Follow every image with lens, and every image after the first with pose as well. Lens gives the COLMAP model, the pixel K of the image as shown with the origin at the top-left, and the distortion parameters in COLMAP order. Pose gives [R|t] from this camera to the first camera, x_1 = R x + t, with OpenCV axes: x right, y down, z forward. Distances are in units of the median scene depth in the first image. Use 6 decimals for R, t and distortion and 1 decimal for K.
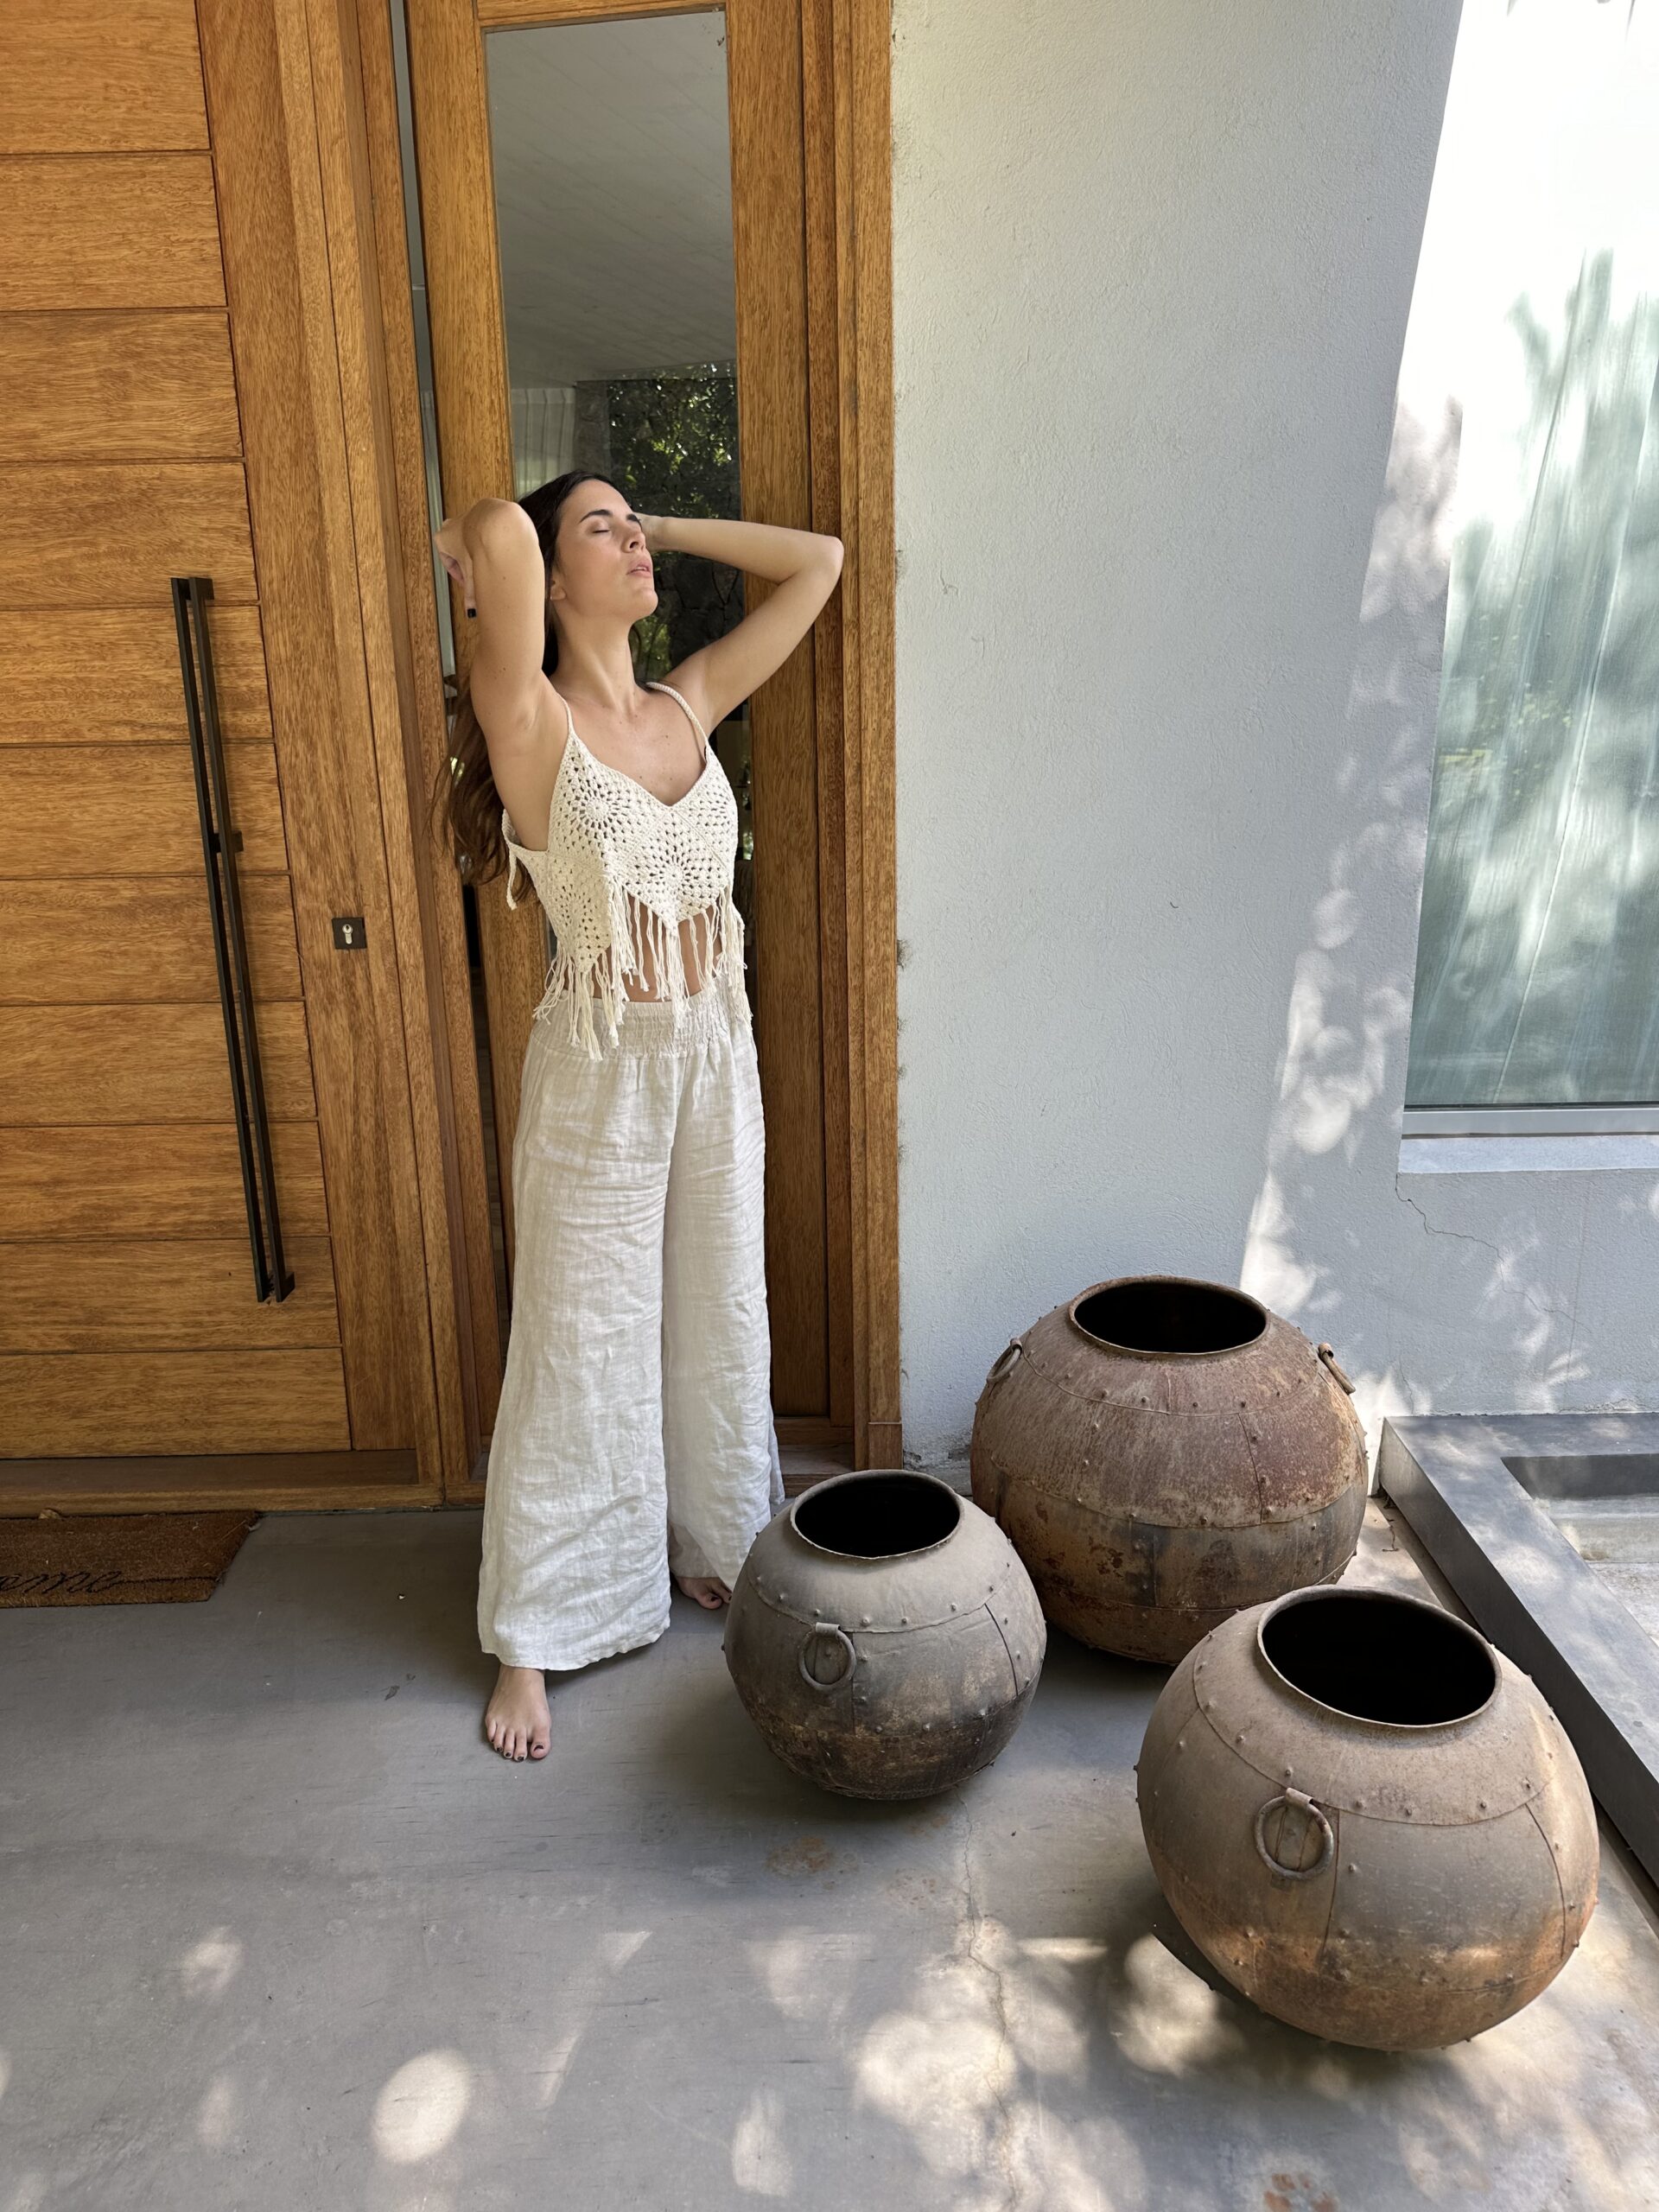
lens RADIAL K [[1573.5, 0, 829.5], [0, 1573.5, 1106.0], [0, 0, 1]] dist [0.137335, -0.228683]
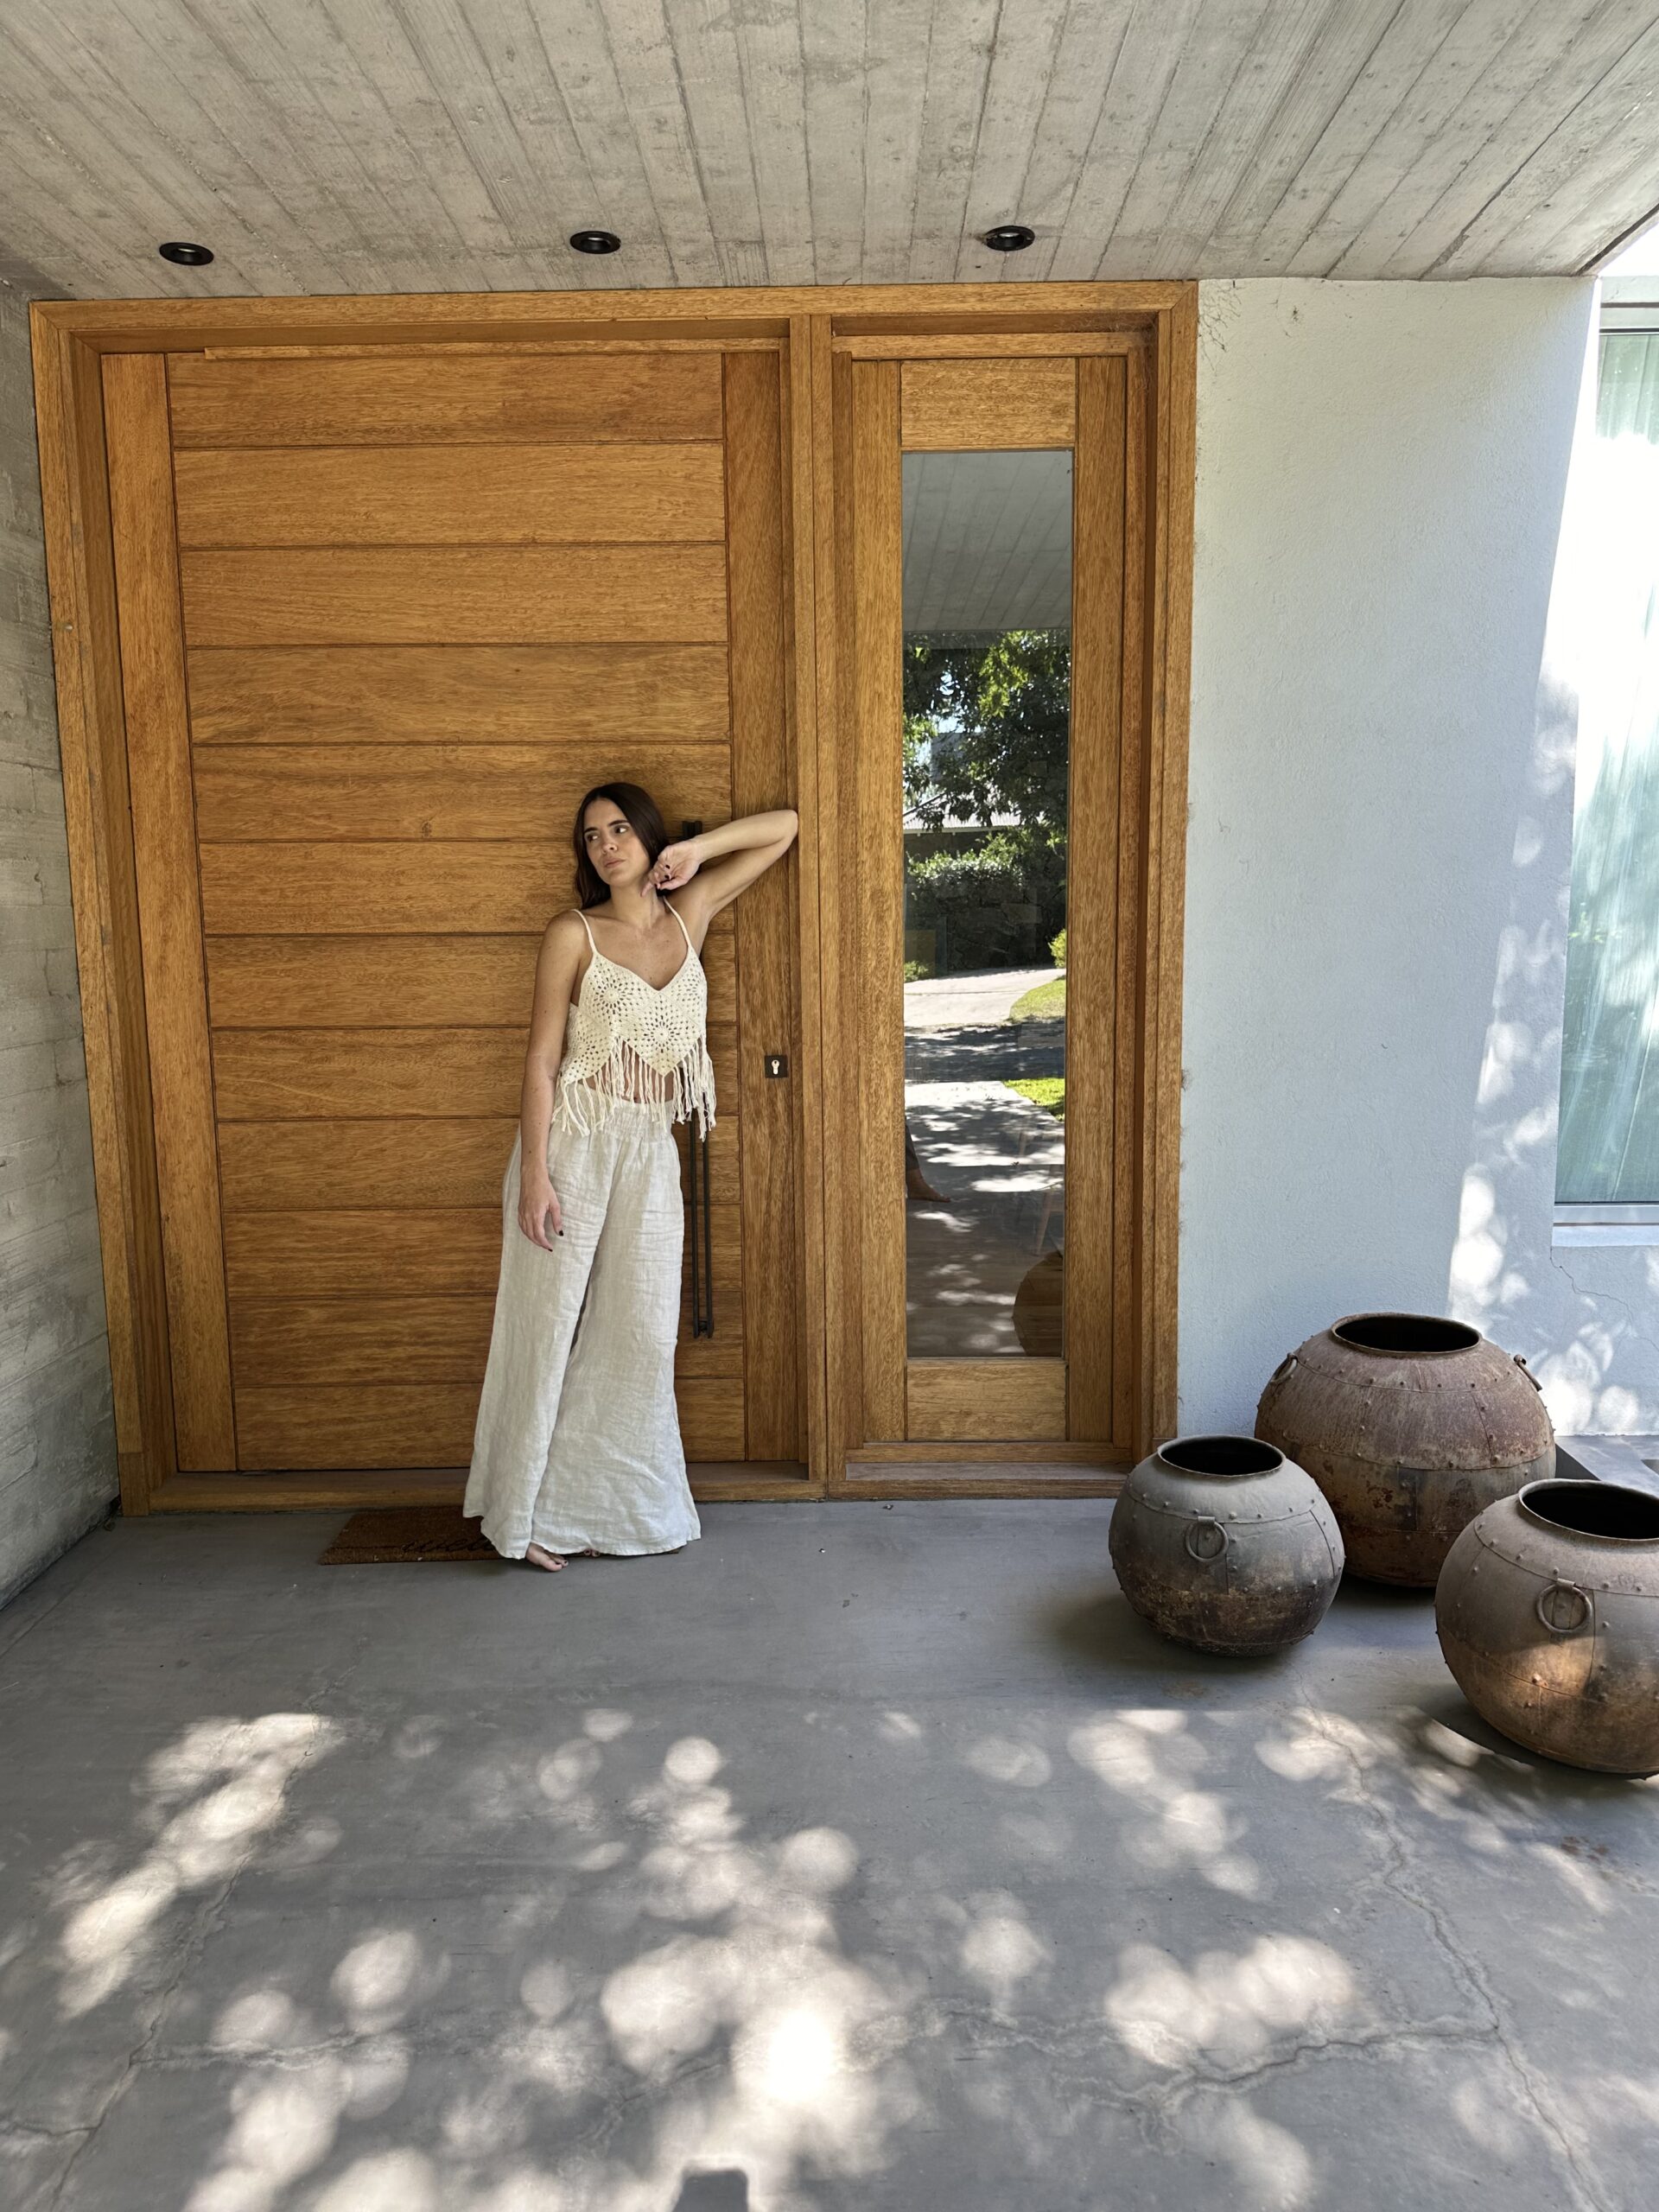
lens RADIAL K [[1573.5, 0, 829.5], [0, 1573.5, 1106.0], [0, 0, 1]] dist [0.137335, -0.228683]
pose [[0.999940, 0.006922, -0.008459, -0.261759], [-0.007951, 0.991696, -0.128356, 0.110373], [0.007500, 0.128415, 0.991692, -0.388989]]
